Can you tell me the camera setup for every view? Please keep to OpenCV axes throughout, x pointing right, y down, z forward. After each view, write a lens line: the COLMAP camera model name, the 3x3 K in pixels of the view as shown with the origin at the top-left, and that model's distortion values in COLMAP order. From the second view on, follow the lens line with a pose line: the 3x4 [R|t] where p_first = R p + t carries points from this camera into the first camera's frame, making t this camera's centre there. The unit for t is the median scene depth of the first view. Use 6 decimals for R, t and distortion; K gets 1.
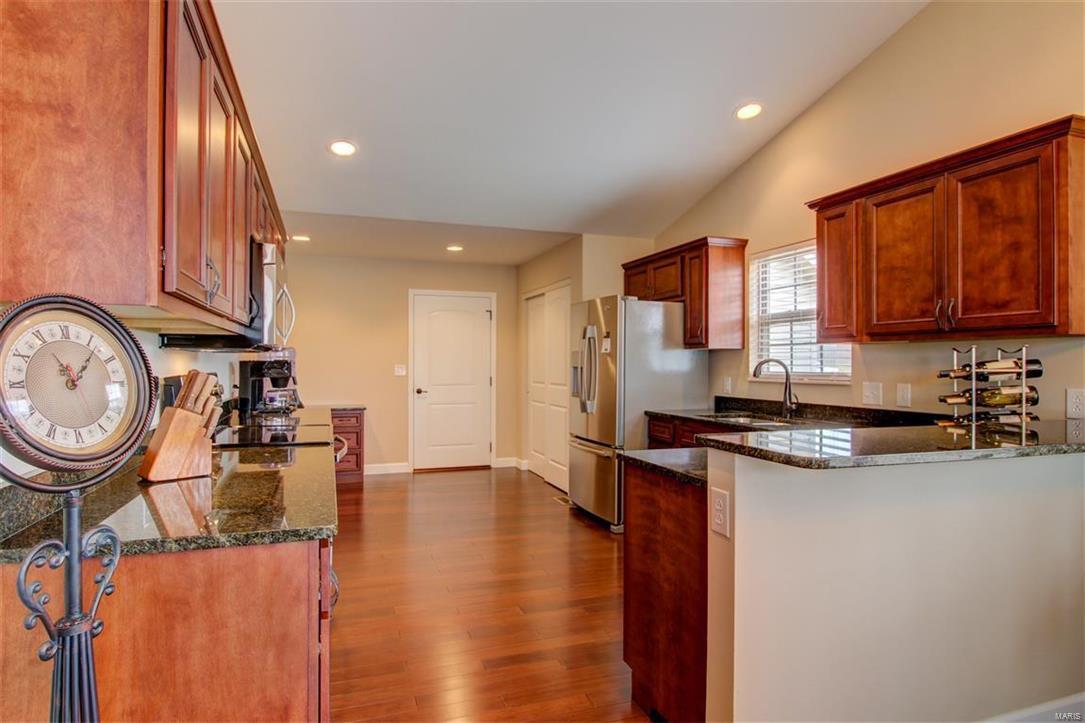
lens RADIAL K [[592.1, 0, 542.5], [0, 592.1, 361.5], [0, 0, 1]] dist [0.002235, 0.000327]
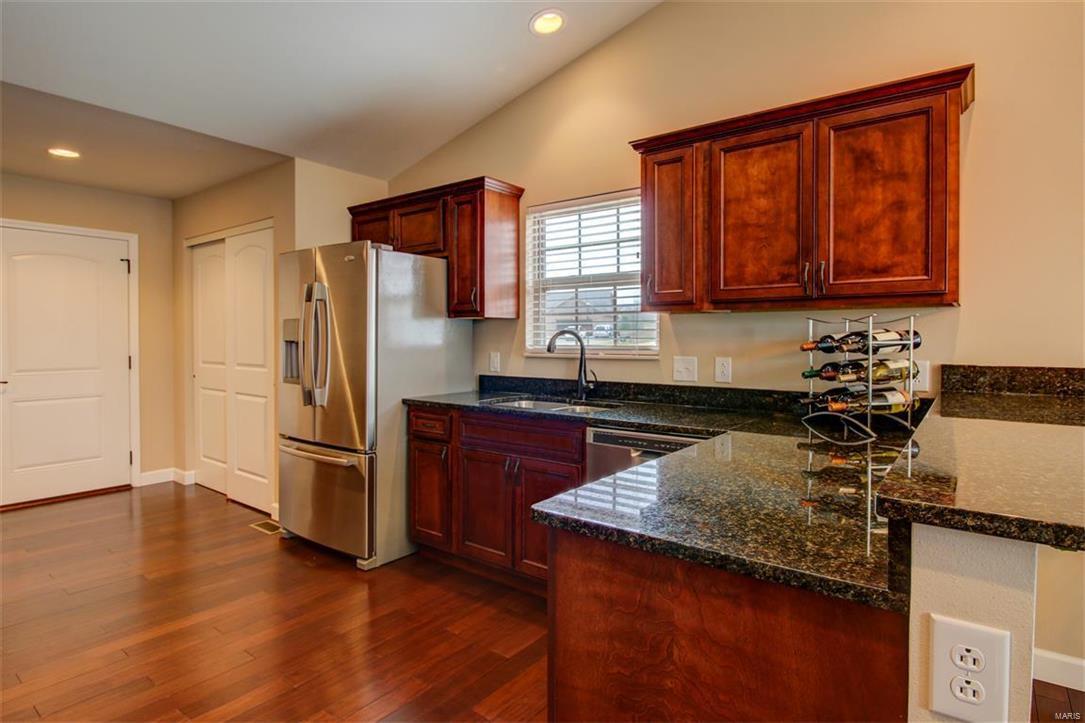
lens RADIAL K [[559.0, 0, 542.0], [0, 559.0, 343.2], [0, 0, 1]] dist [-0.000053, -0.000286]
pose [[0.835862, -0.008255, 0.548877, -0.078826], [-0.000013, 0.999887, 0.015058, 0.002060], [-0.548939, -0.012593, 0.835767, 0.357046]]
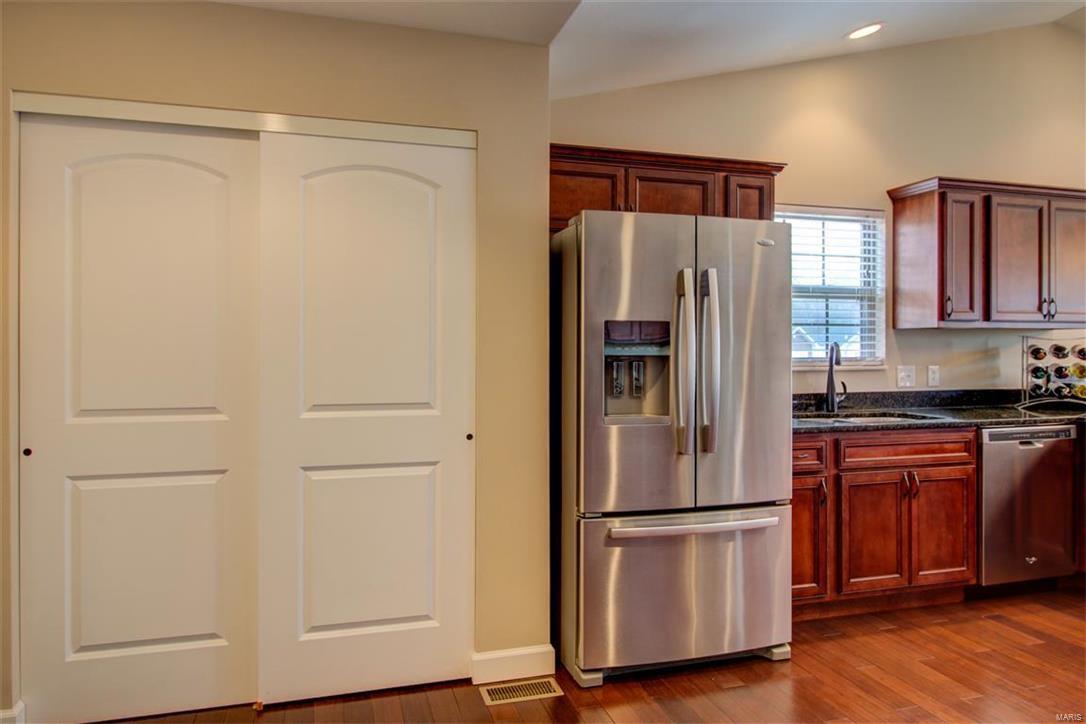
lens RADIAL K [[711.2, 0, 513.5], [0, 711.2, 350.6], [0, 0, 1]] dist [0.003298, -0.001099]
pose [[0.072477, -0.003664, 0.997363, -0.631198], [-0.001145, 0.999992, 0.003757, 0.004605], [-0.997369, -0.001414, 0.072472, 1.384375]]
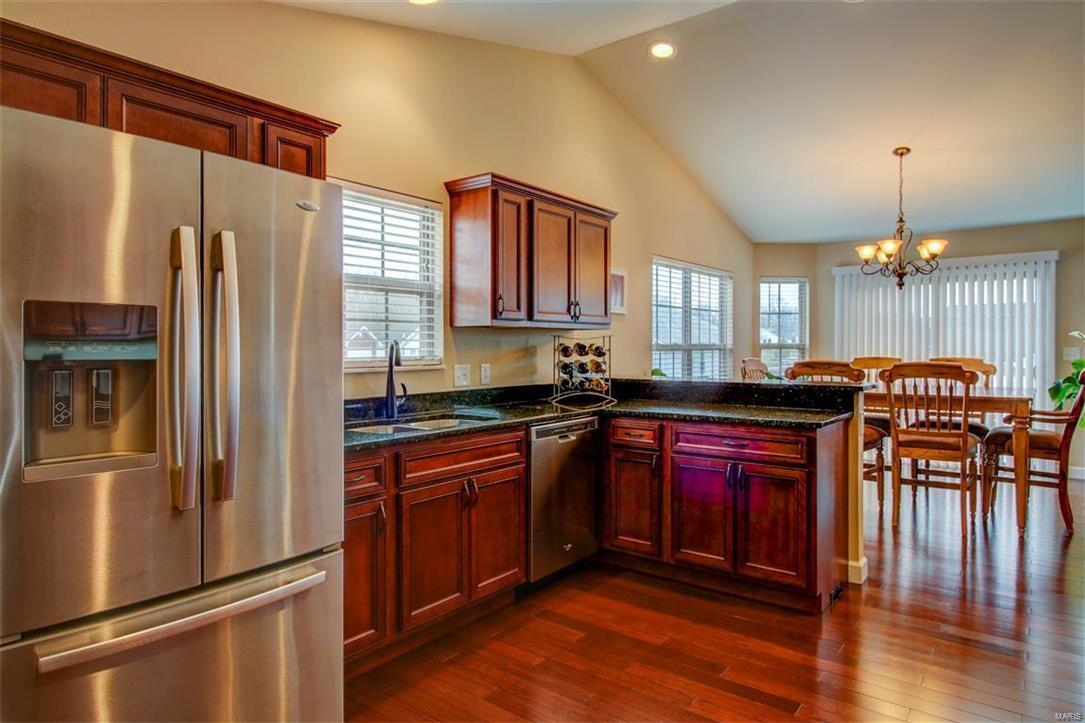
lens RADIAL K [[651.6, 0, 528.1], [0, 651.6, 348.3], [0, 0, 1]] dist [-0.000143, -0.001305]
pose [[-0.525697, -0.004228, 0.850662, -0.393548], [-0.001381, 0.999991, 0.004117, 0.002693], [-0.850671, 0.000989, -0.525697, 1.297010]]
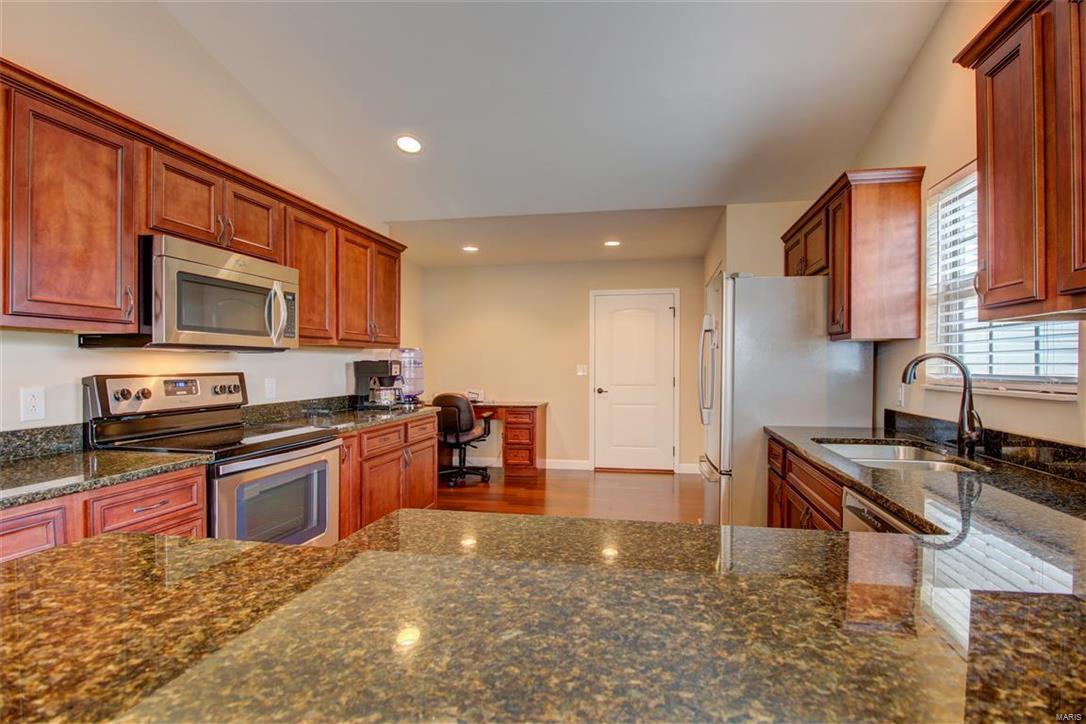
lens RADIAL K [[513.9, 0, 577.3], [0, 513.9, 364.1], [0, 0, 1]] dist [-0.015037, -0.000272]
pose [[0.875317, -0.004046, -0.483532, 0.320699], [0.005854, 0.999980, 0.002231, 0.004241], [0.483514, -0.004783, 0.875324, 0.378075]]
